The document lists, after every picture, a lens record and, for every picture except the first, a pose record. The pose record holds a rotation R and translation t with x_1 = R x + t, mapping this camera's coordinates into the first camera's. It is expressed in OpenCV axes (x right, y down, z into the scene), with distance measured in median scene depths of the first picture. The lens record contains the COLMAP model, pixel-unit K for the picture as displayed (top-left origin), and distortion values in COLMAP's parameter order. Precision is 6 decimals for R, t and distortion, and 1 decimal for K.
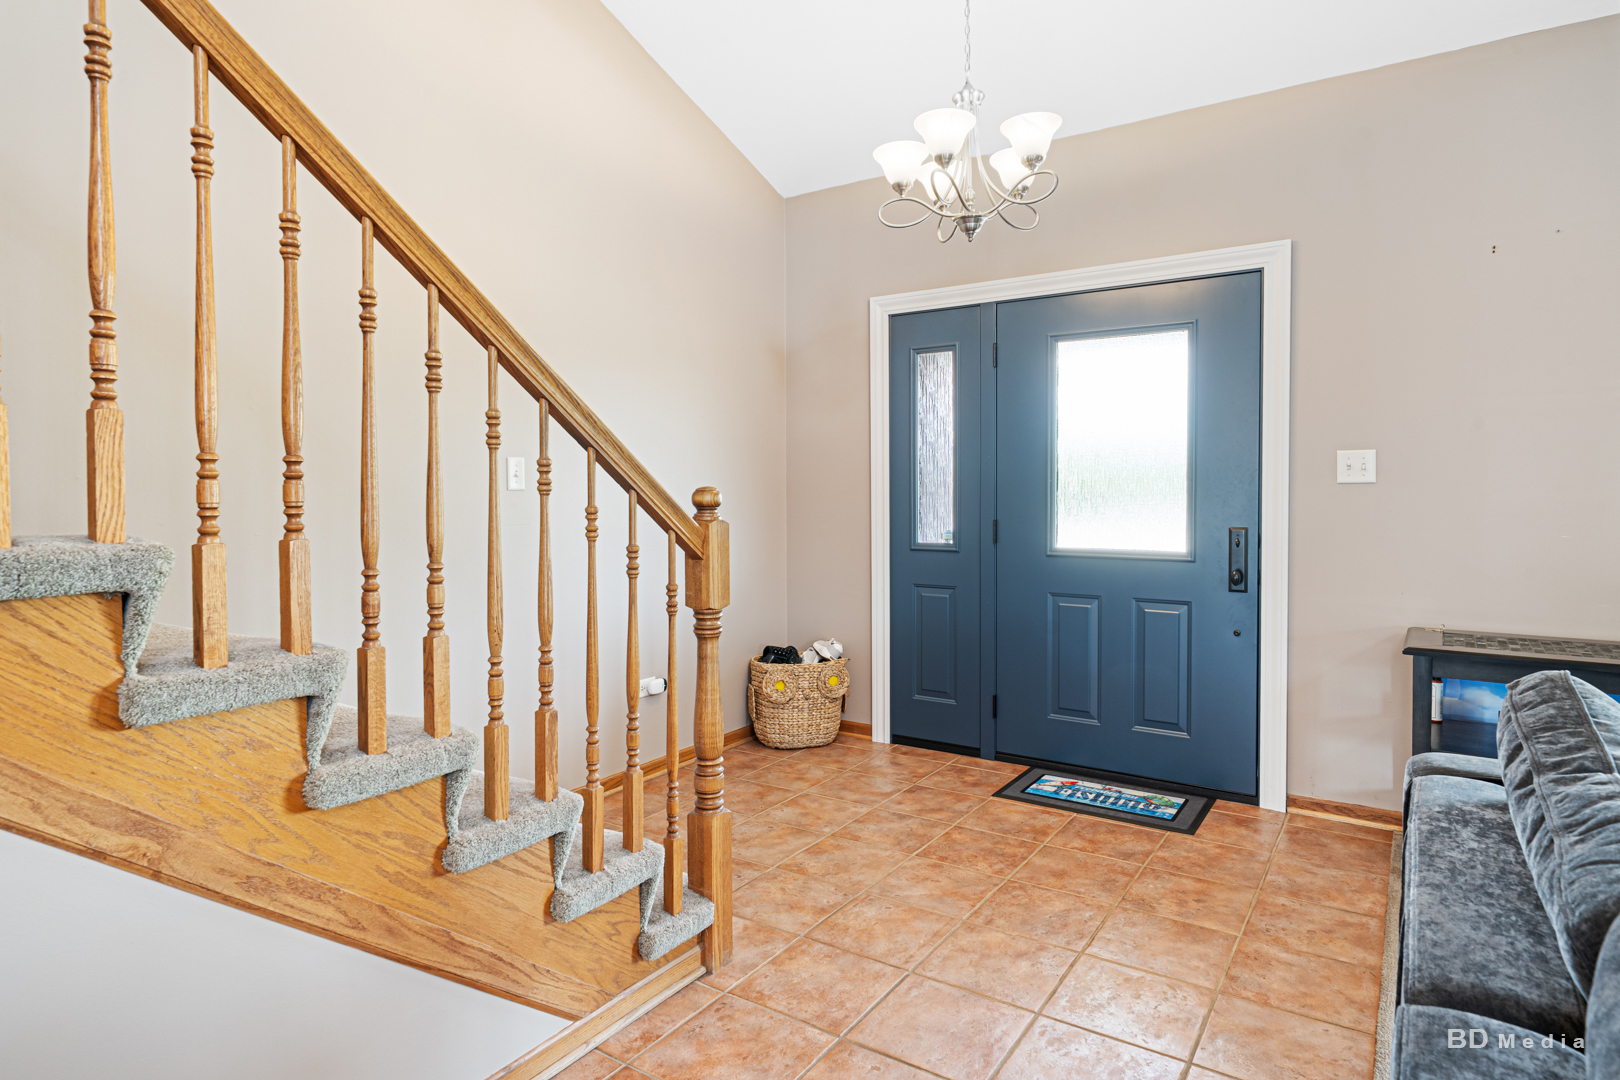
lens RADIAL K [[912.4, 0, 811.6], [0, 912.4, 510.7], [0, 0, 1]] dist [-0.000820, 0.000112]
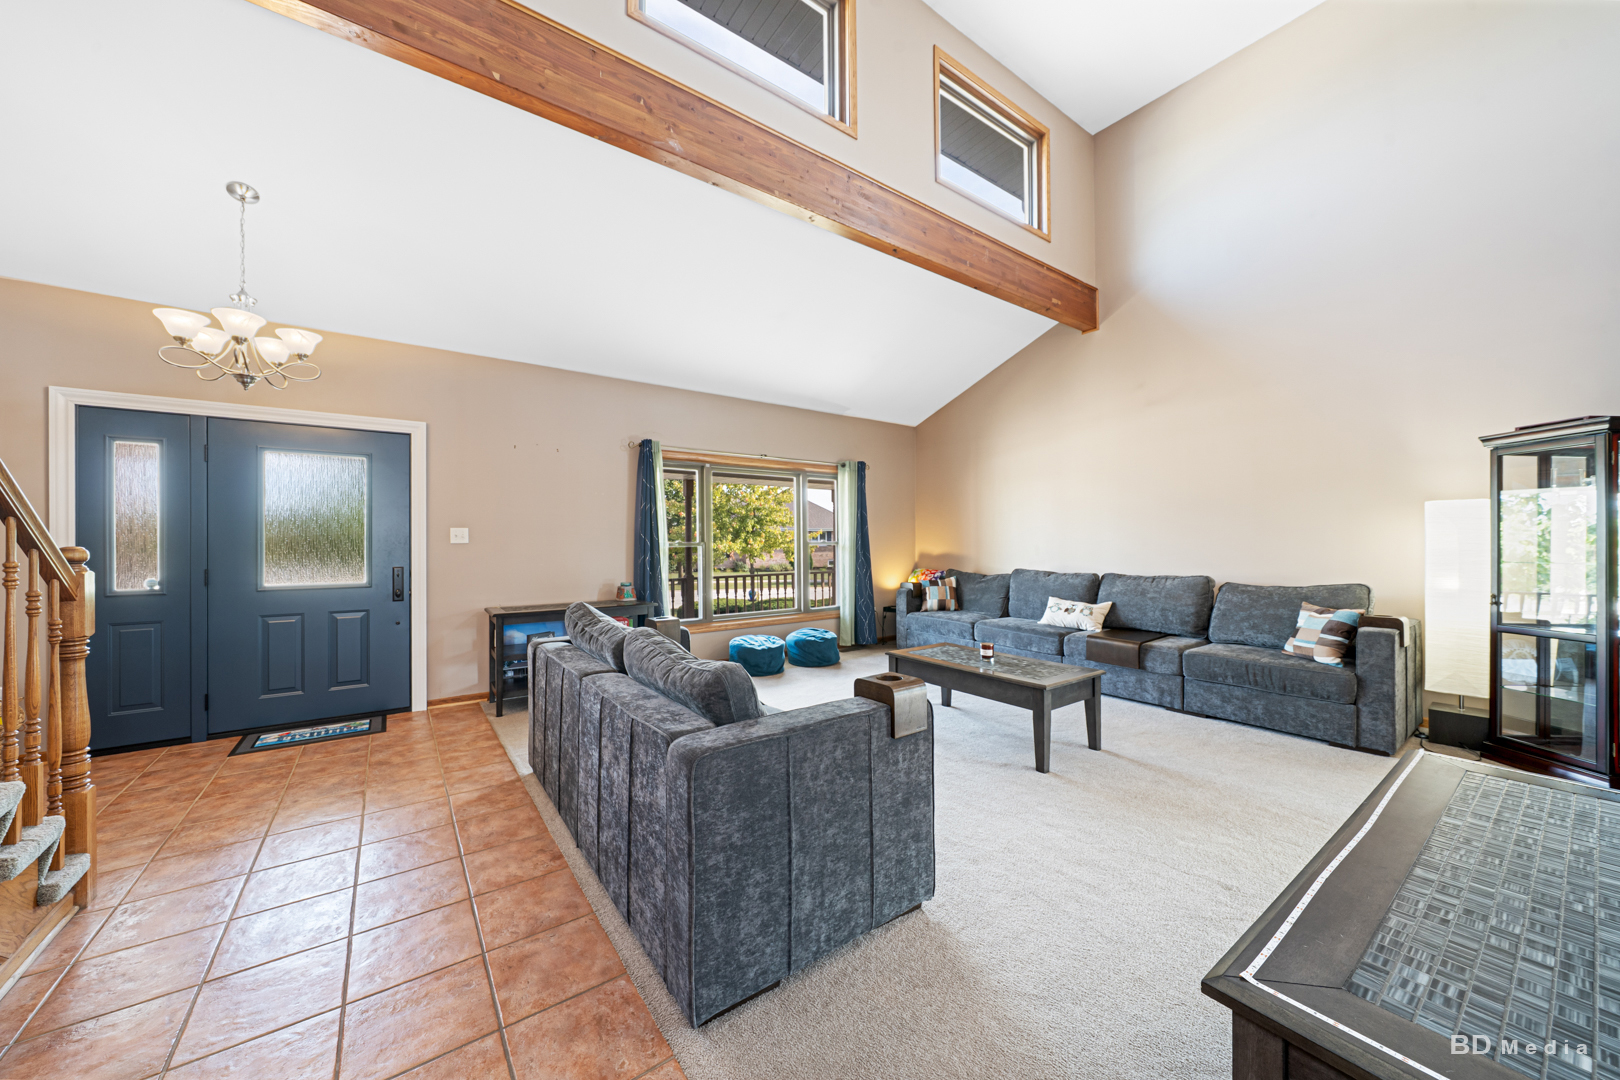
lens RADIAL K [[566.7, 0, 792.8], [0, 566.7, 541.7], [0, 0, 1]] dist [-0.002524, -0.000278]
pose [[0.360550, 0.003069, 0.932735, -0.337384], [0.026059, 0.999571, -0.013363, 0.003109], [-0.932376, 0.029124, 0.360315, -0.192101]]
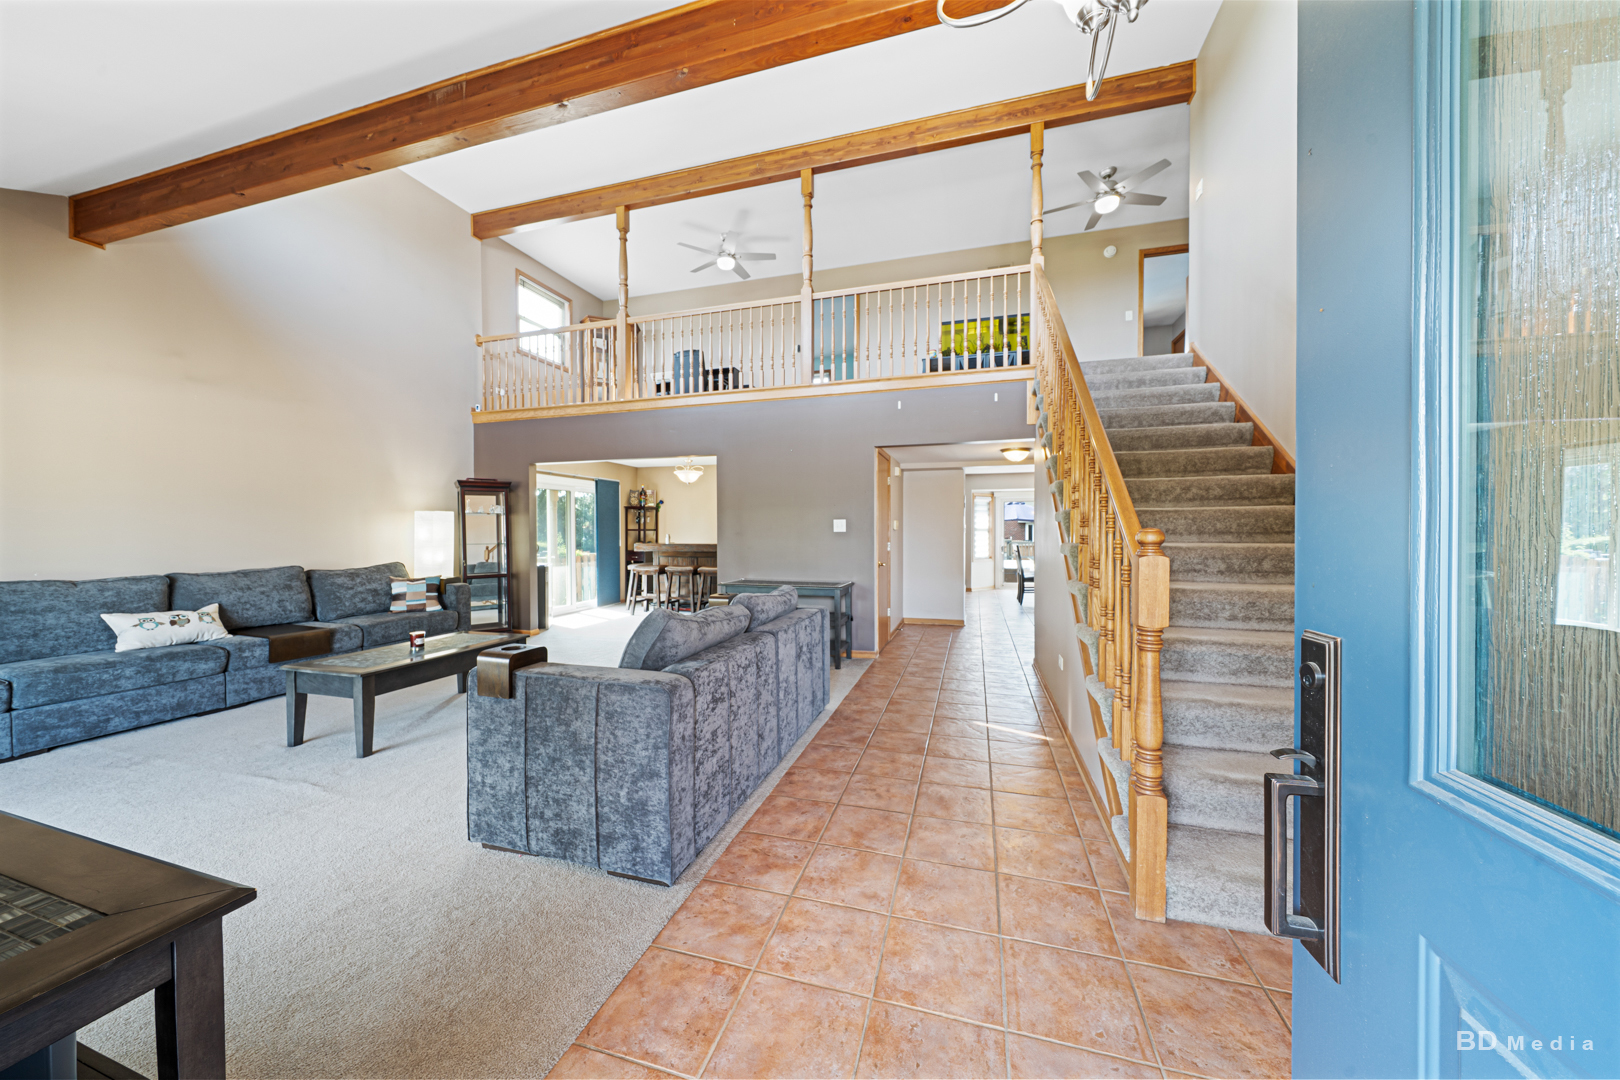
lens RADIAL K [[566.0, 0, 796.7], [0, 566.0, 539.6], [0, 0, 1]] dist [-0.001507, -0.000189]
pose [[-0.962415, 0.012394, -0.271302, 0.369447], [0.002582, 0.999331, 0.036494, -0.024602], [0.271572, 0.034422, -0.961802, 1.070356]]
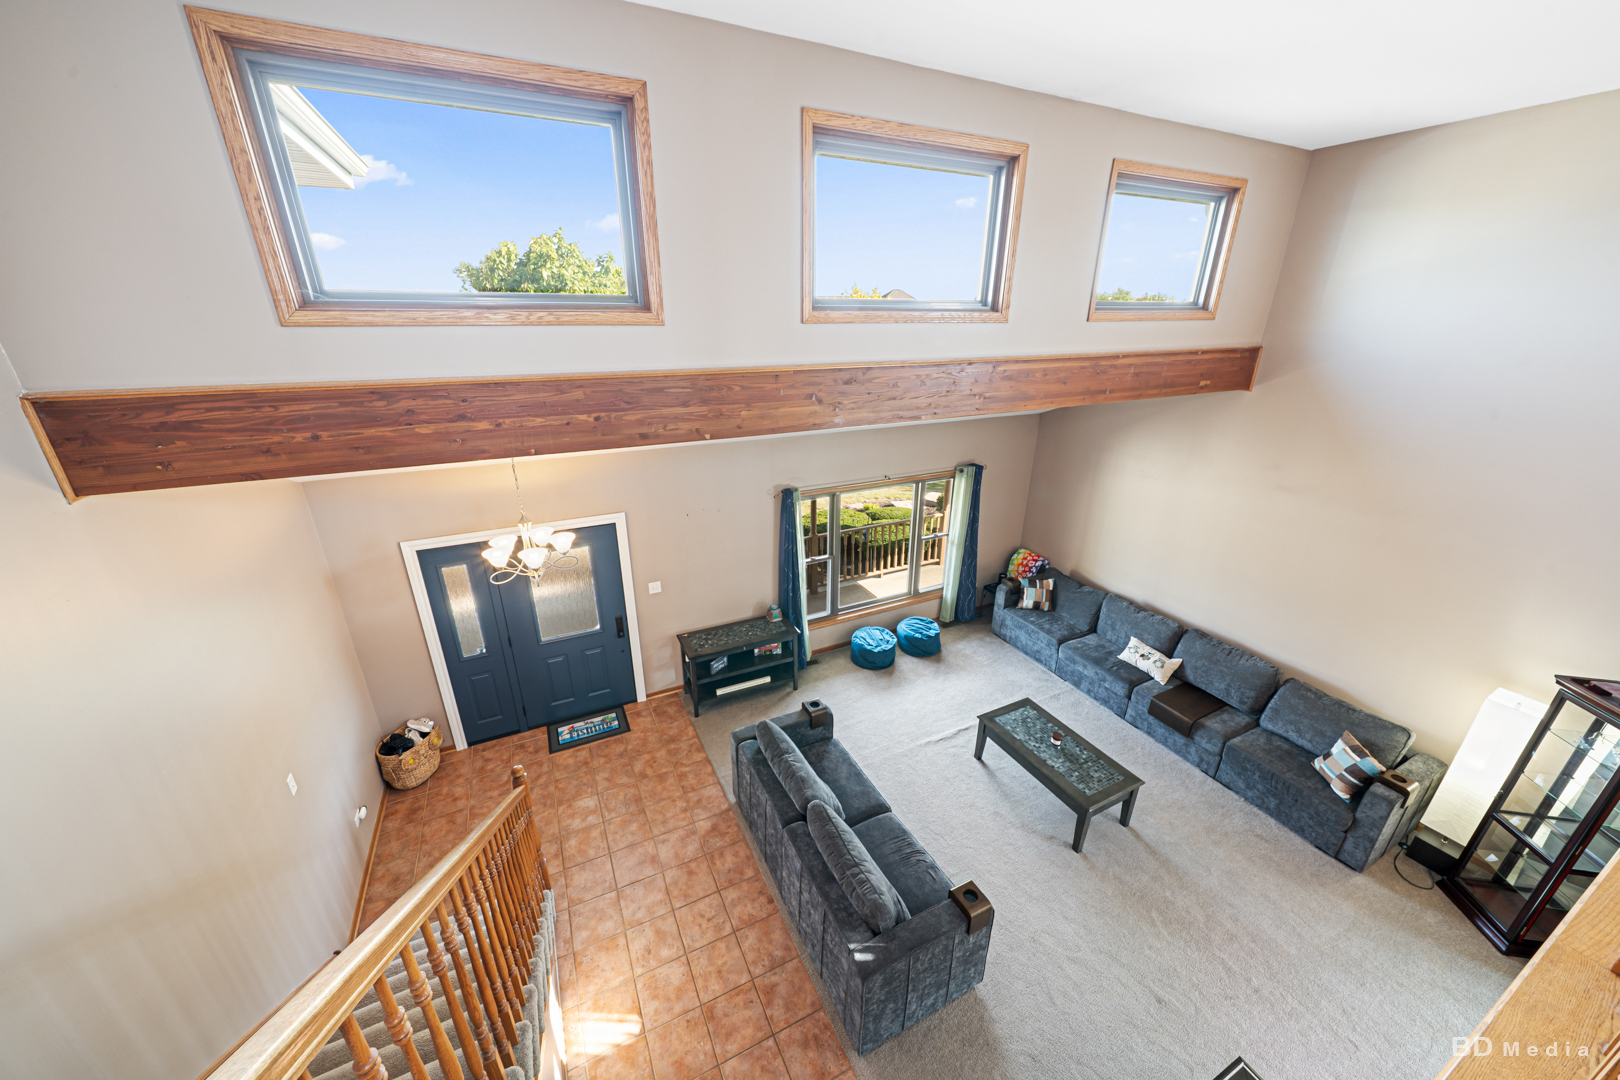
lens RADIAL K [[566.0, 0, 796.7], [0, 566.0, 539.6], [0, 0, 1]] dist [-0.001507, -0.000189]
pose [[0.511311, -0.308221, 0.802222, -0.508099], [0.020238, 0.937532, 0.347309, -0.746161], [-0.859157, -0.161348, 0.485609, -0.190646]]
